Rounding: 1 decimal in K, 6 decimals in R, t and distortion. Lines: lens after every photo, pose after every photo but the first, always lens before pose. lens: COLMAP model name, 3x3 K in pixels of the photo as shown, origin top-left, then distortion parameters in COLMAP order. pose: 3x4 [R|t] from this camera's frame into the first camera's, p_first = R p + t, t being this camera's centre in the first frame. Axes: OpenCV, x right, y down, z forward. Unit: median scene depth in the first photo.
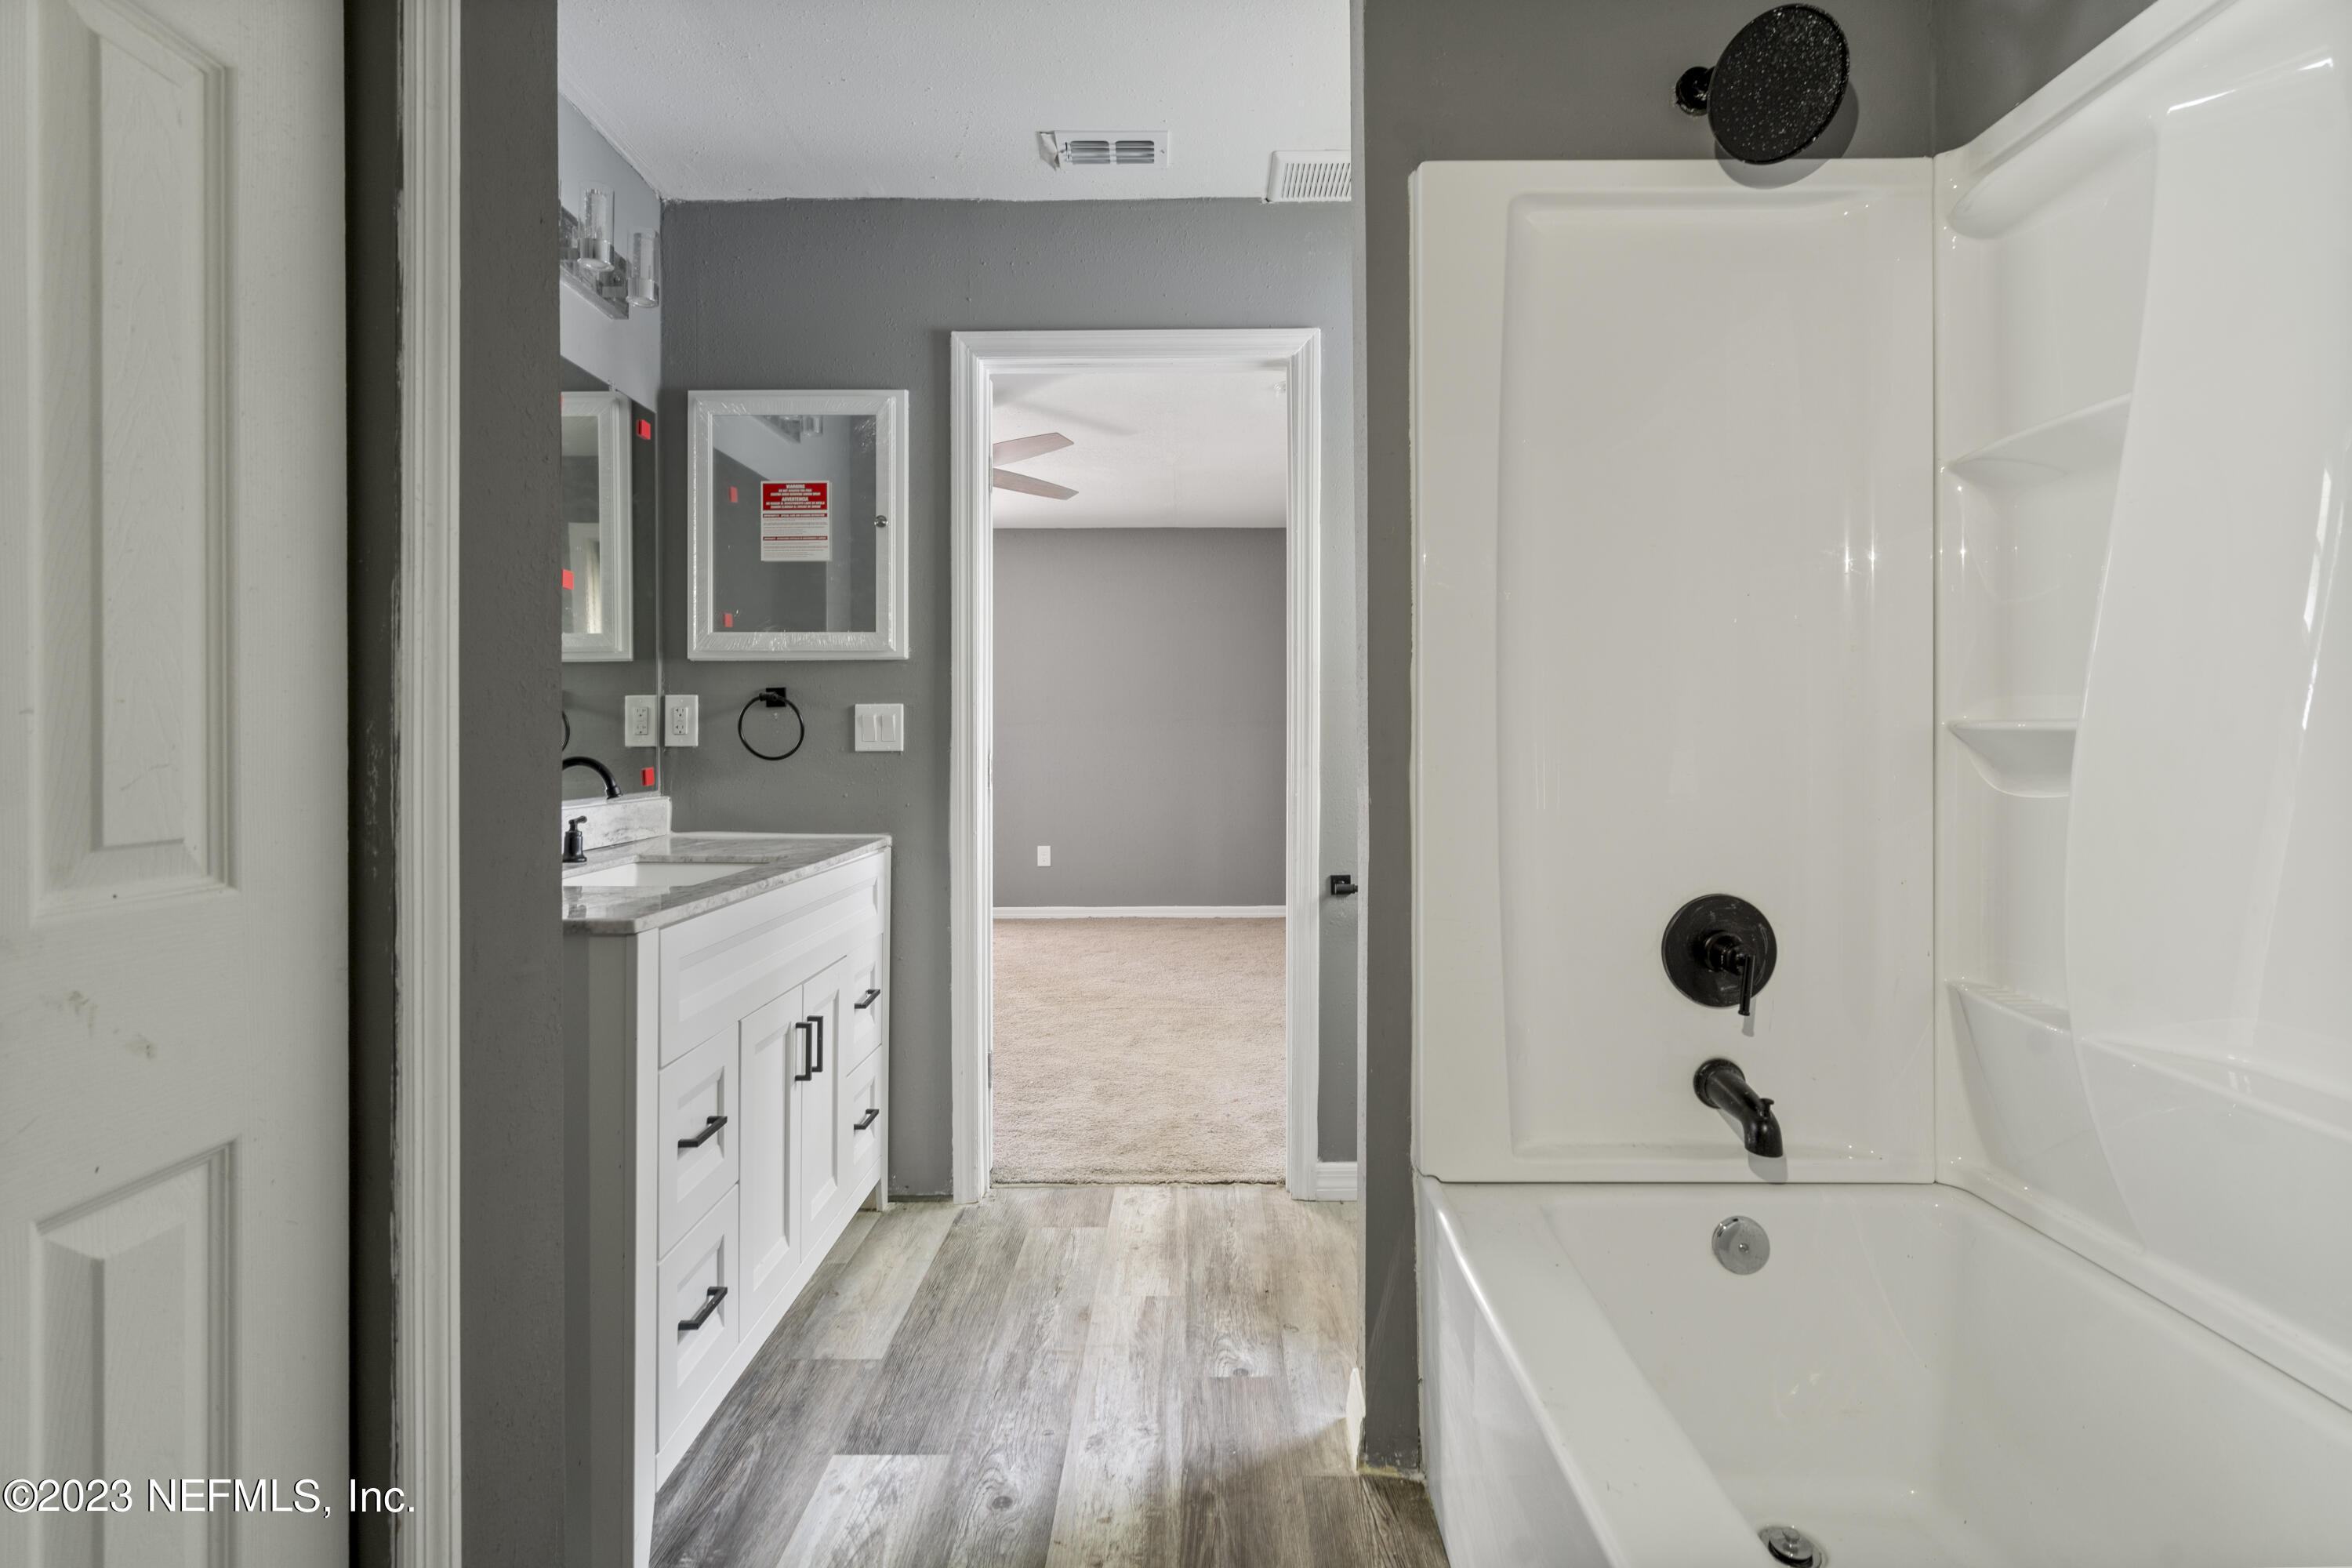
lens RADIAL K [[1078.9, 0, 1185.2], [0, 1078.9, 751.8], [0, 0, 1]] dist [-0.001150, 0.000220]
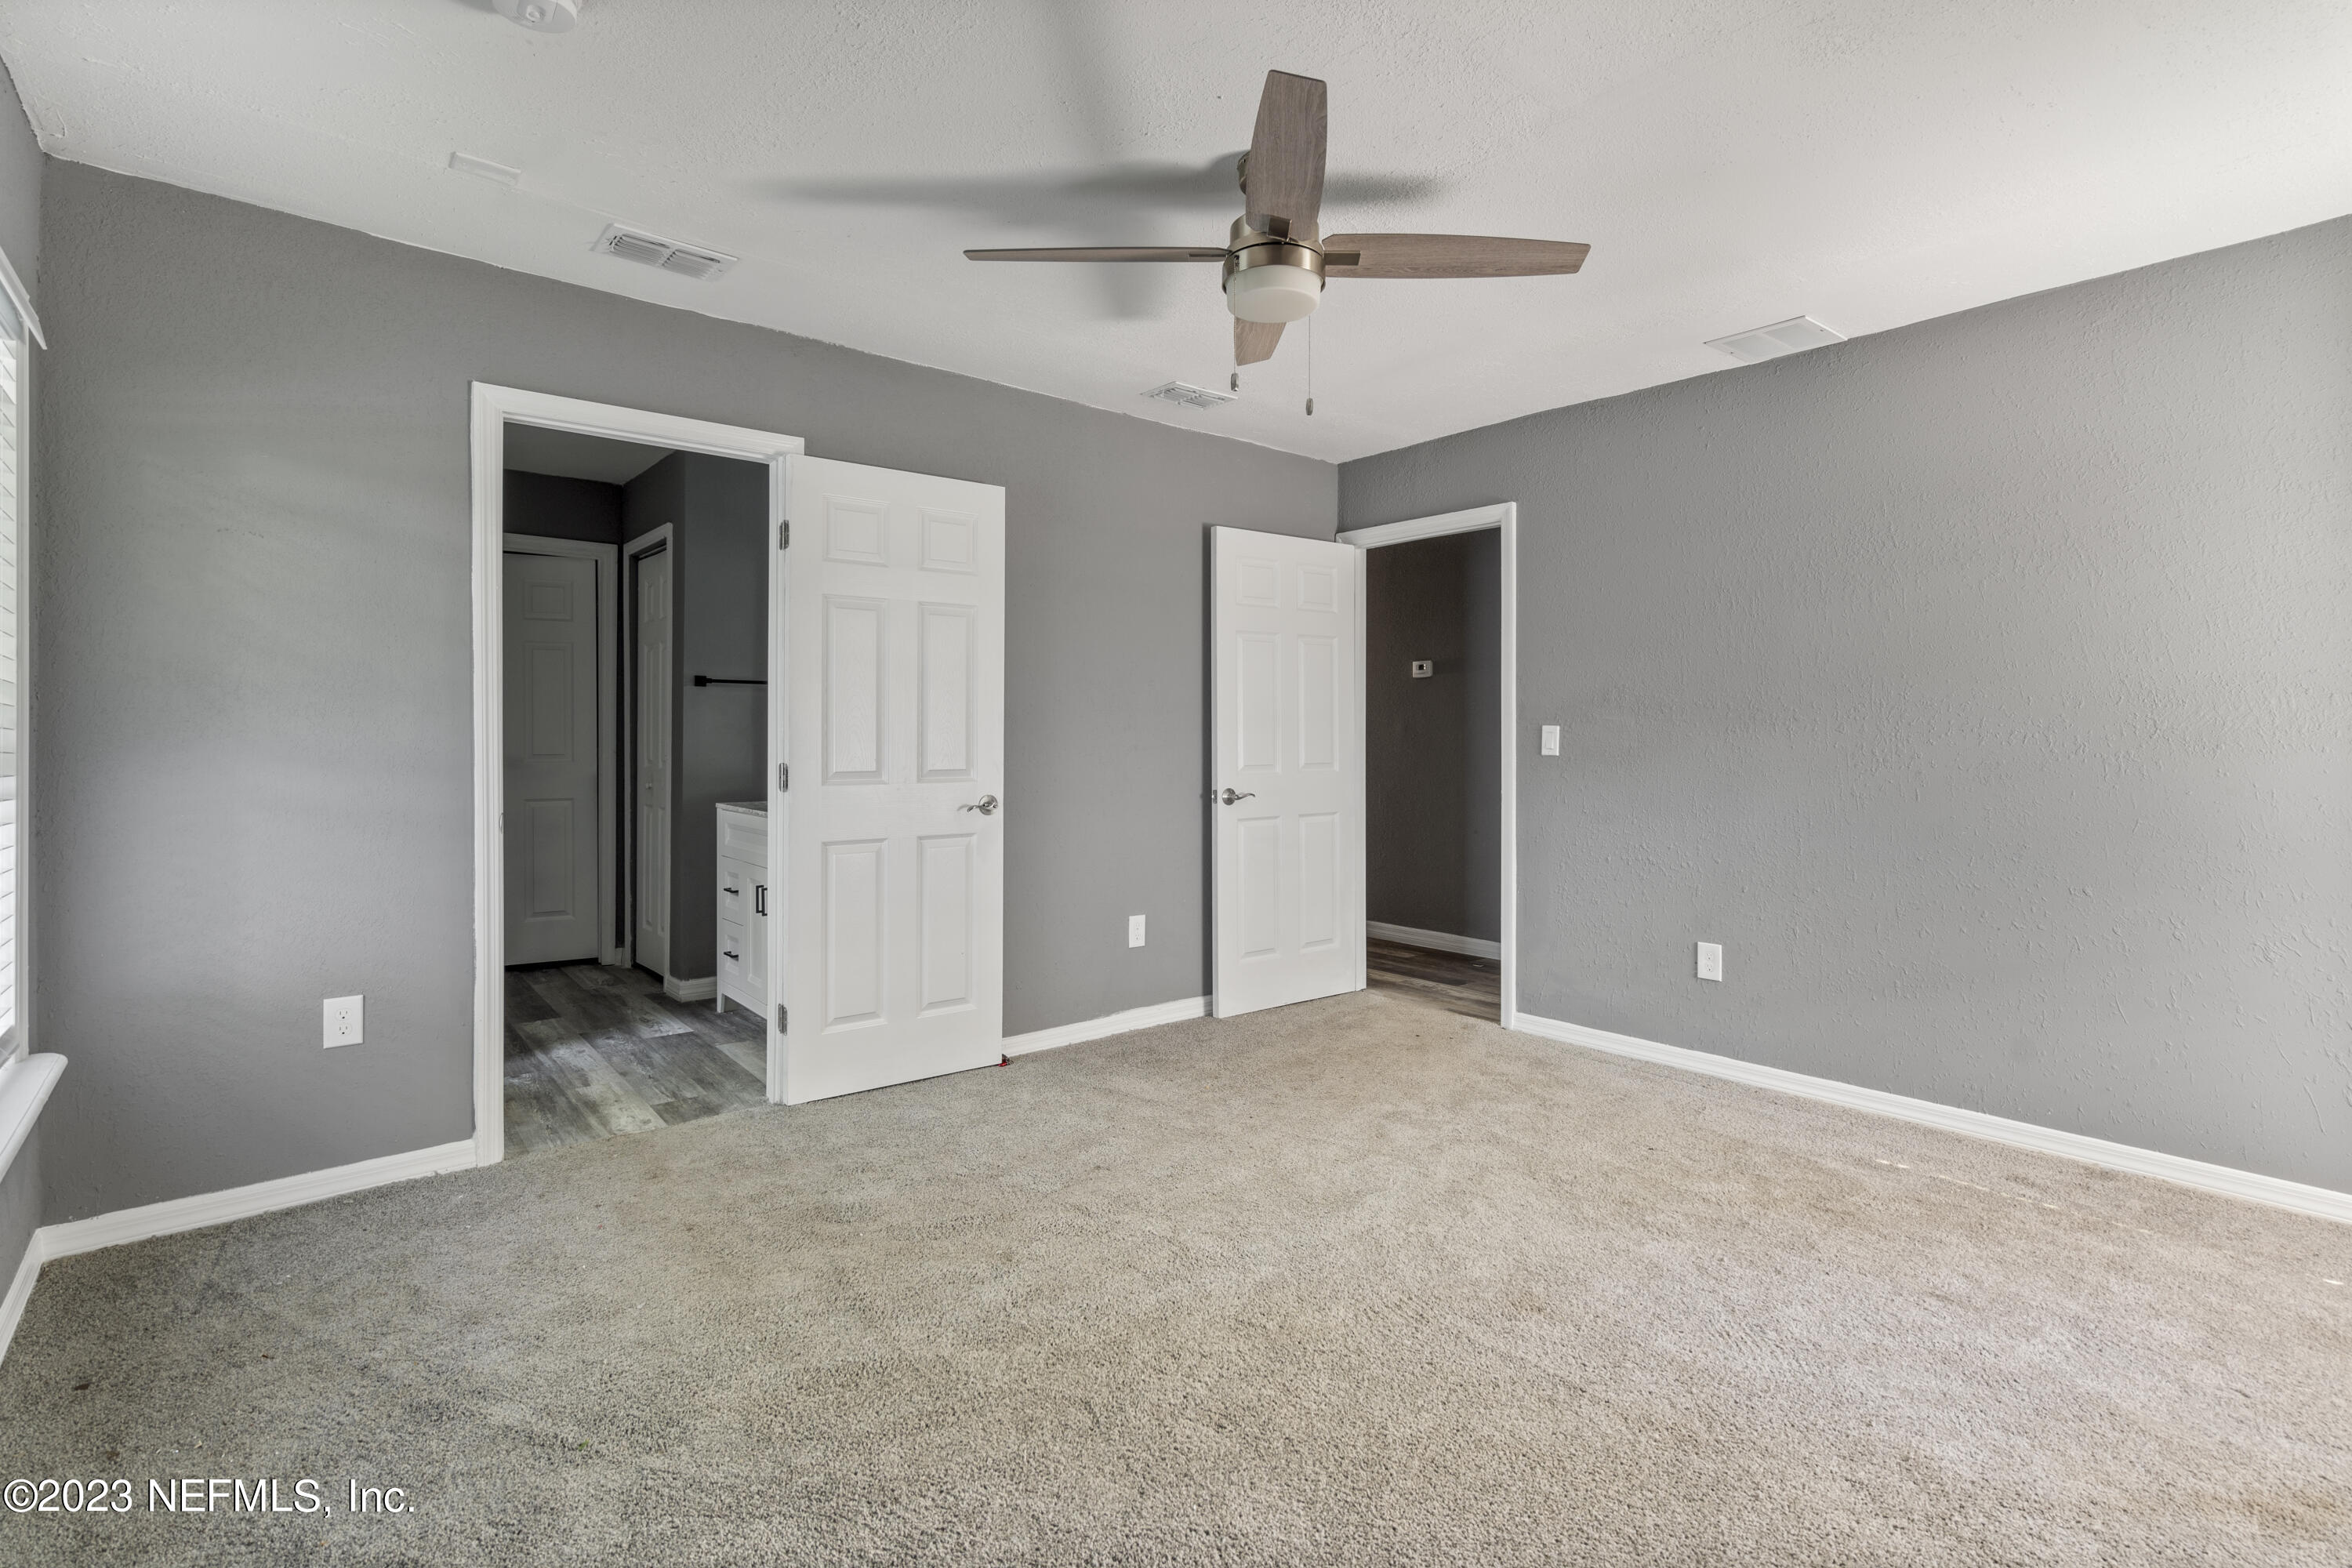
lens RADIAL K [[1078.9, 0, 1185.2], [0, 1078.9, 751.8], [0, 0, 1]] dist [-0.001150, 0.000220]
pose [[-0.757867, 0.000319, -0.652409, 0.259146], [-0.011625, 0.999835, 0.013993, -0.035479], [0.652306, 0.018189, -0.757738, 2.078205]]
